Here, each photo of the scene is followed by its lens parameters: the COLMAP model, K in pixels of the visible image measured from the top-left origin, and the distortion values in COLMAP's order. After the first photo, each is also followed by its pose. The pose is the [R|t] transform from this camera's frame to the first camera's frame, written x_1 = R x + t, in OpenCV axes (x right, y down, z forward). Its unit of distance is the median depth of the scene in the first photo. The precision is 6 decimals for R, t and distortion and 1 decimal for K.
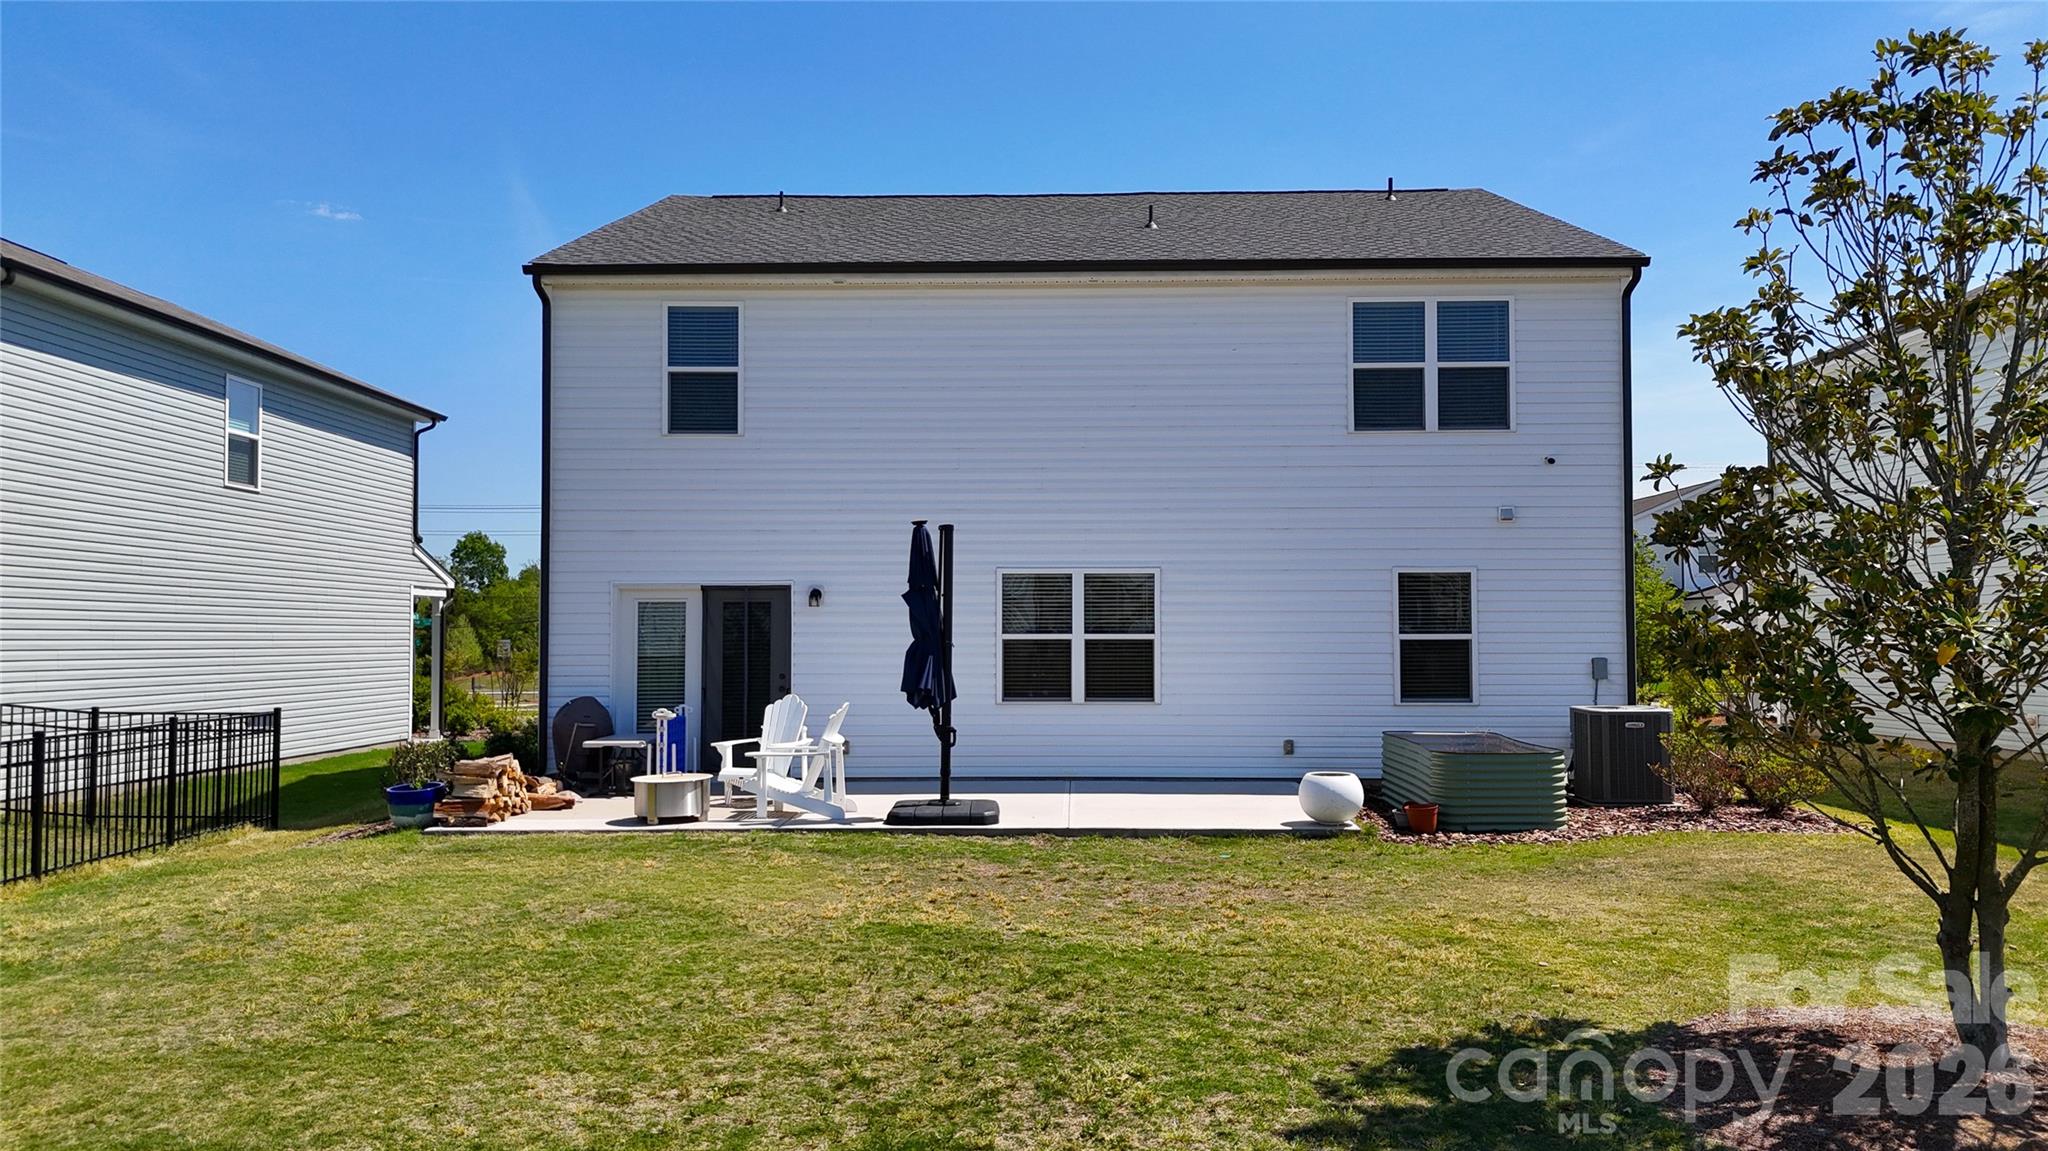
lens RADIAL K [[1528.8, 0, 1023.4], [0, 1528.8, 571.6], [0, 0, 1]] dist [0.070719, -0.069518]
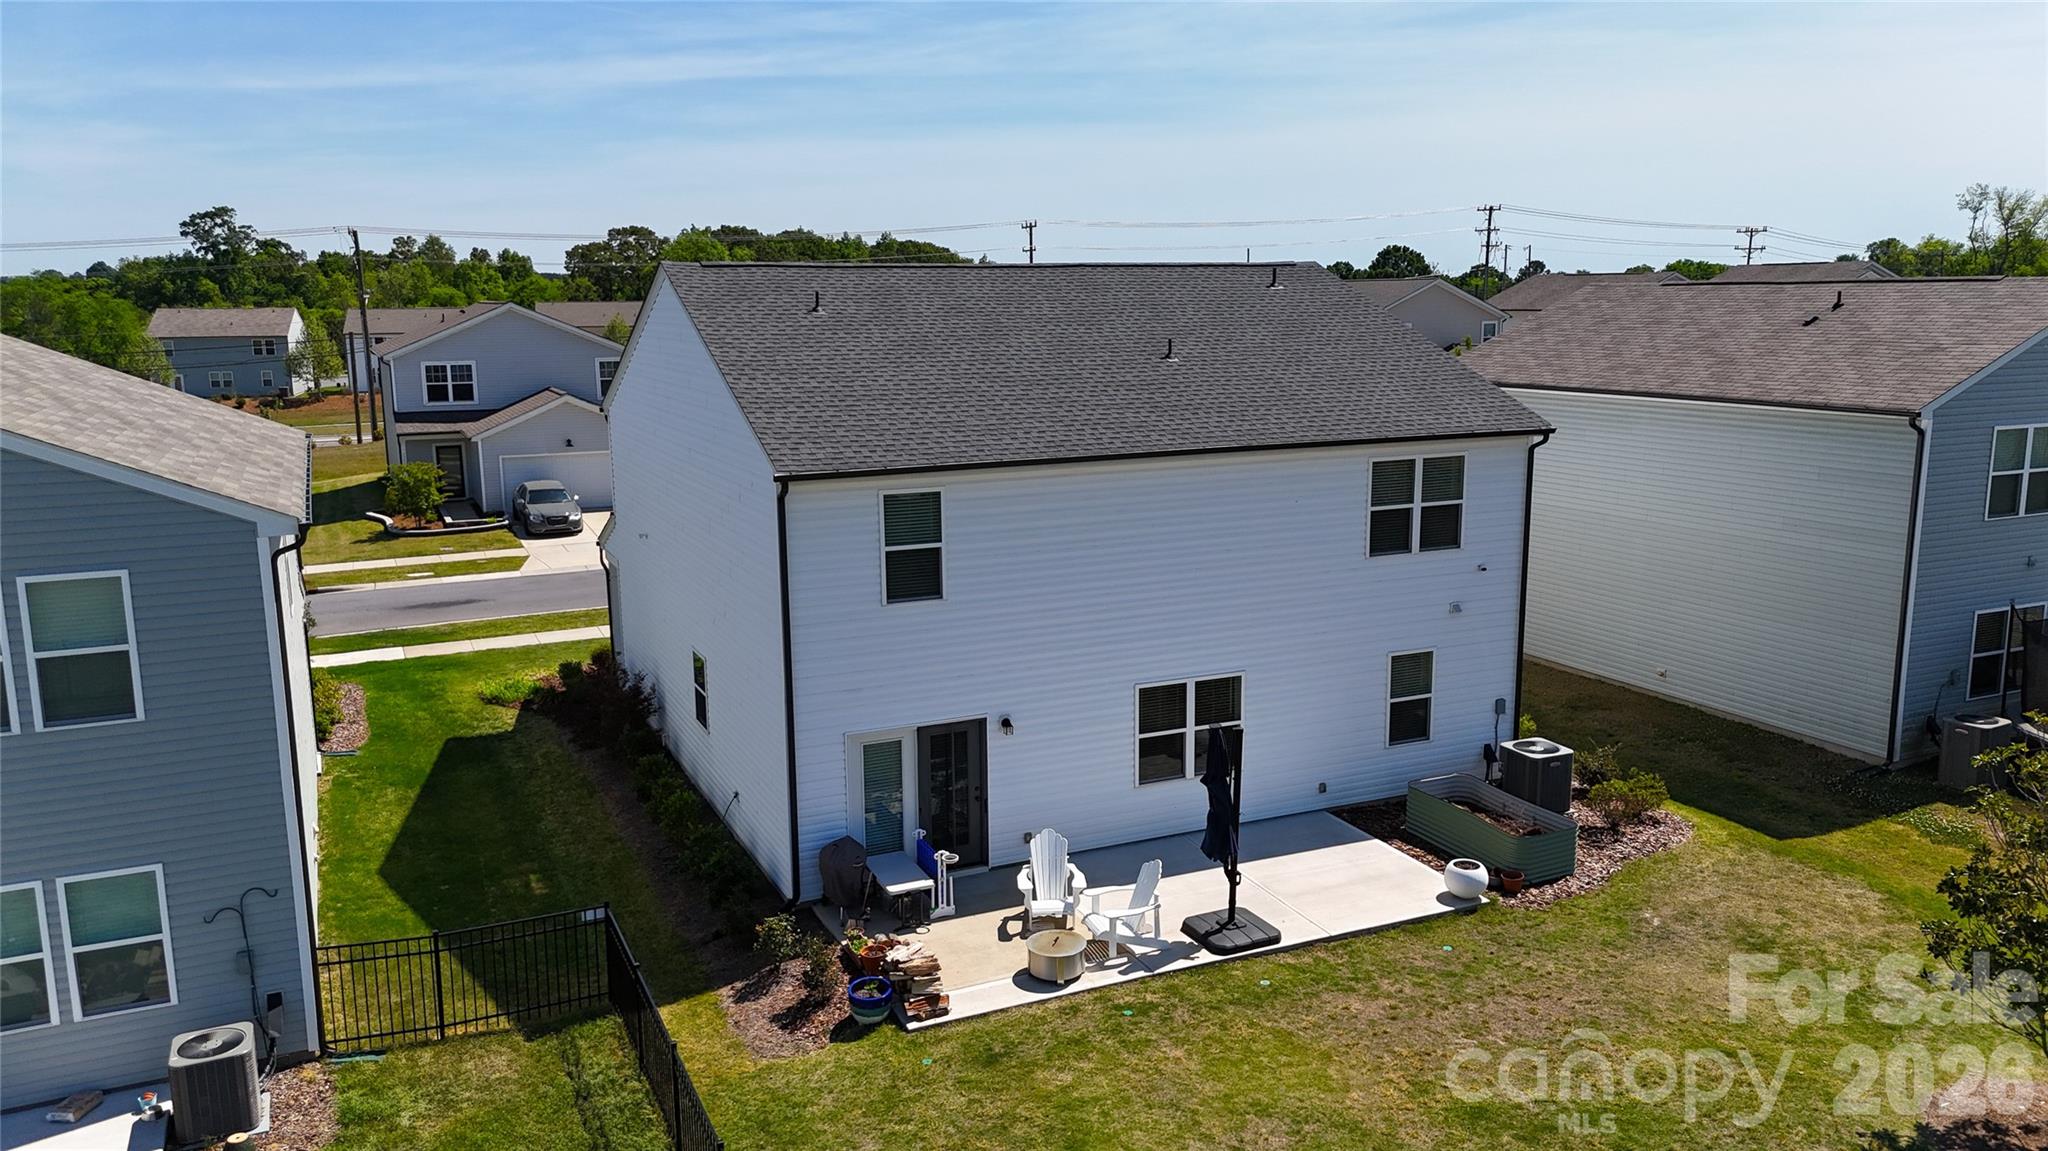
lens RADIAL K [[1528.8, 0, 1031.9], [0, 1528.8, 569.4], [0, 0, 1]] dist [0.070719, -0.069518]
pose [[0.897256, -0.084393, 0.433370, -0.637911], [-0.013842, 0.975702, 0.218665, -0.372826], [-0.441294, -0.202197, 0.874286, -0.050422]]
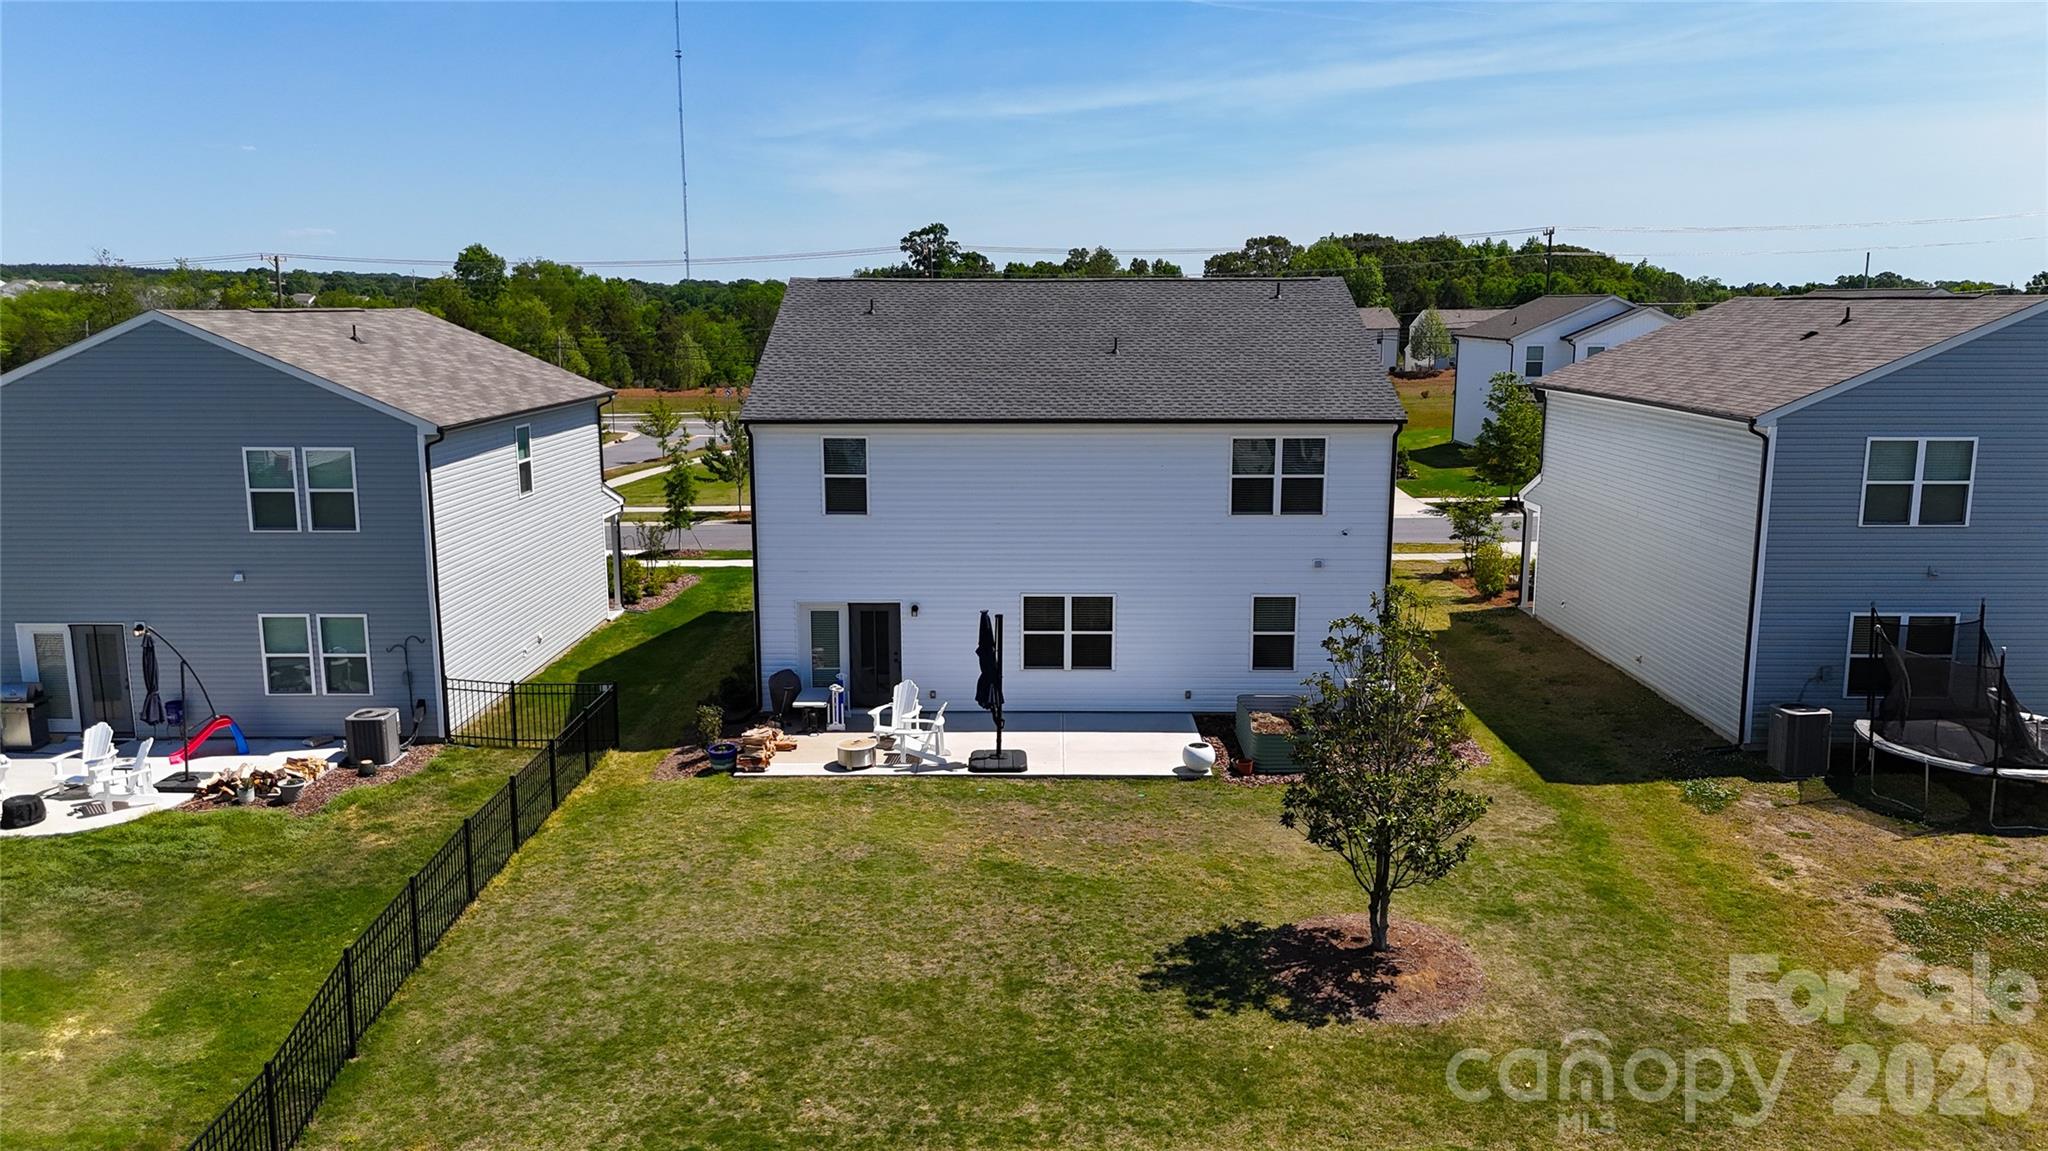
lens RADIAL K [[1528.8, 0, 1029.4], [0, 1528.8, 582.4], [0, 0, 1]] dist [0.070719, -0.069518]
pose [[0.999834, -0.000775, 0.018204, -0.038889], [-0.003368, 0.974019, 0.226443, -0.402223], [-0.017907, -0.226467, 0.973854, -0.662378]]
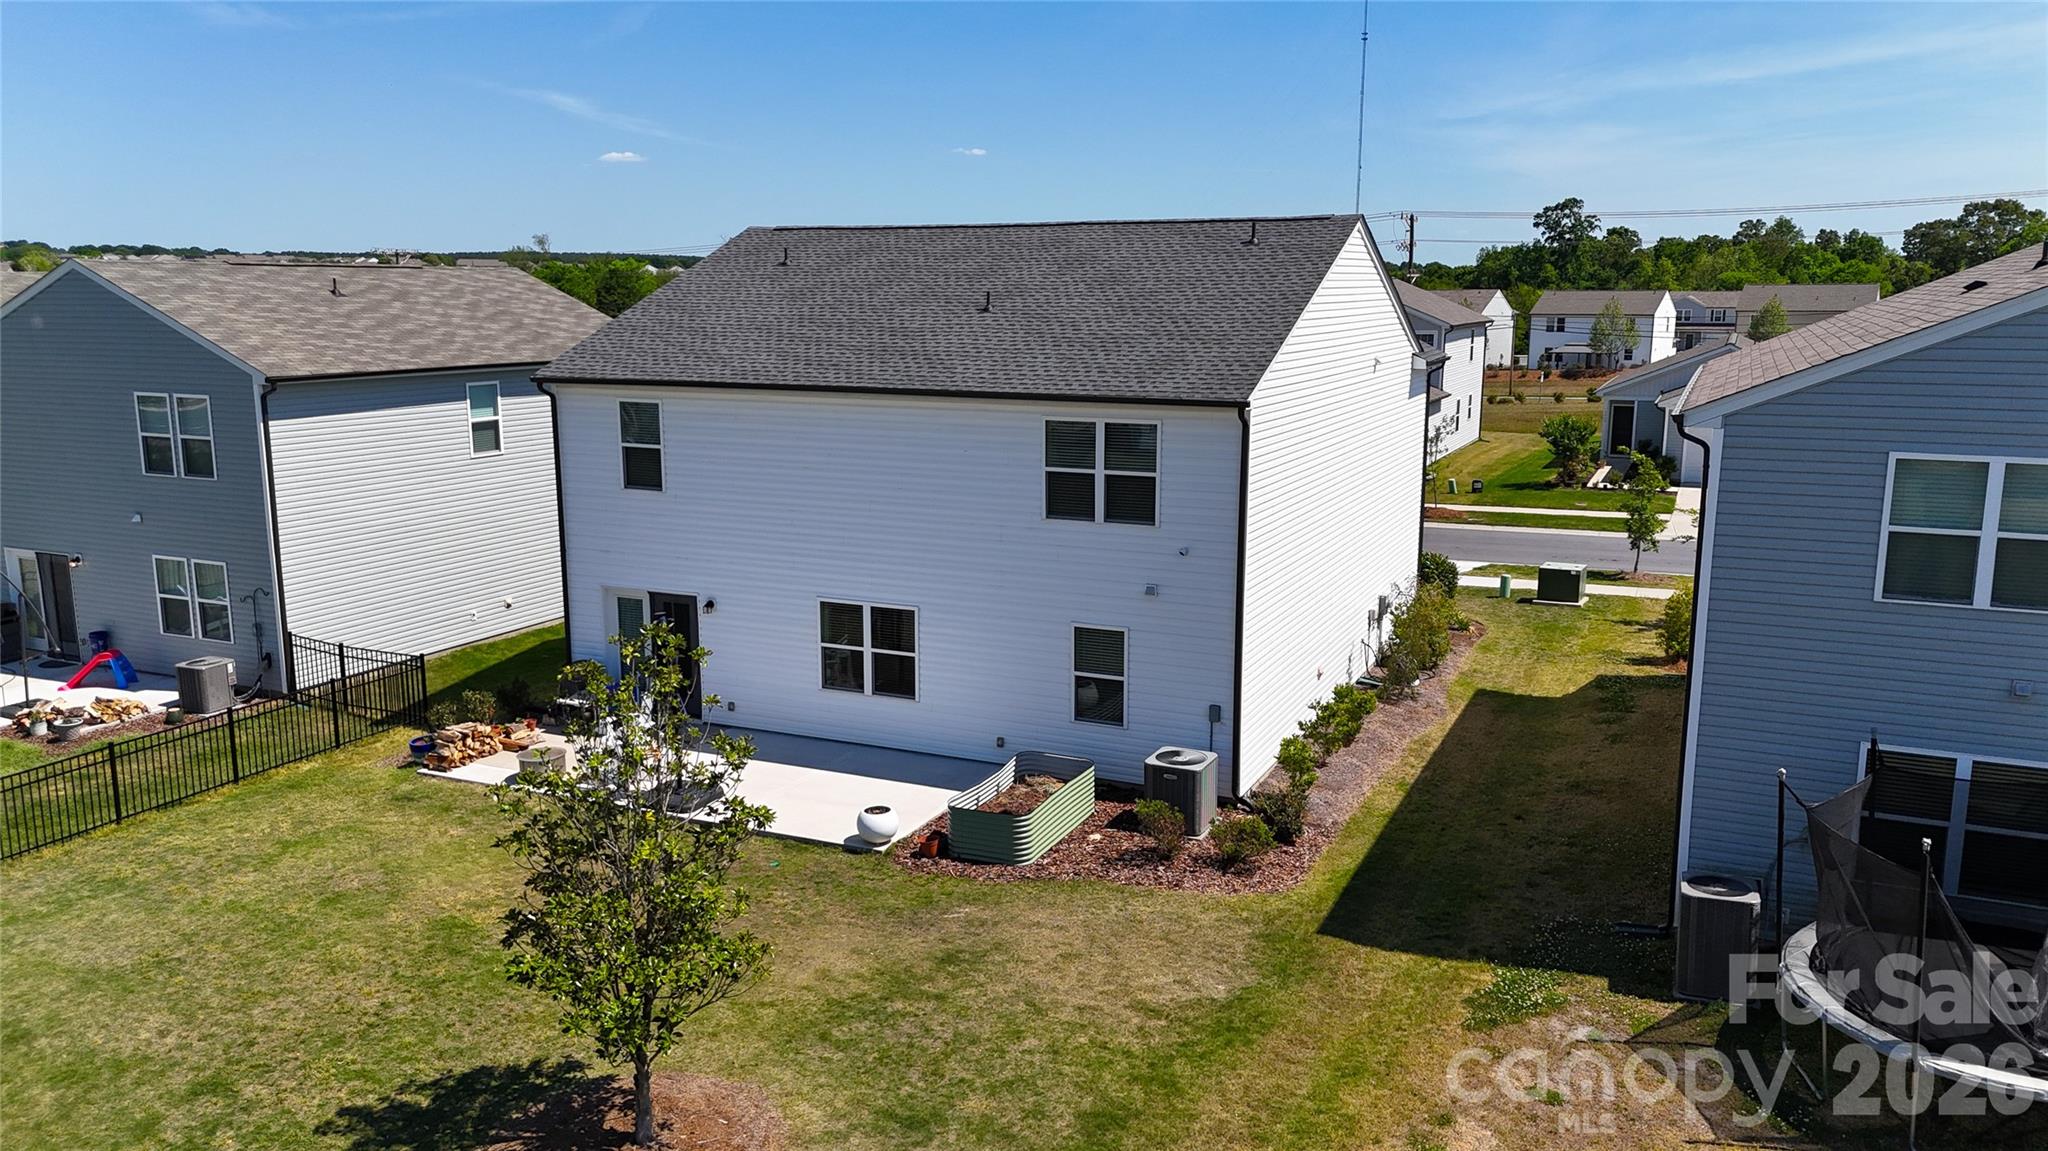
lens RADIAL K [[1528.8, 0, 1022.4], [0, 1528.8, 575.5], [0, 0, 1]] dist [0.070719, -0.069518]
pose [[0.914355, 0.077173, -0.397491, 0.723537], [0.017085, 0.973442, 0.228295, -0.344031], [0.404552, -0.215534, 0.888753, -0.182310]]
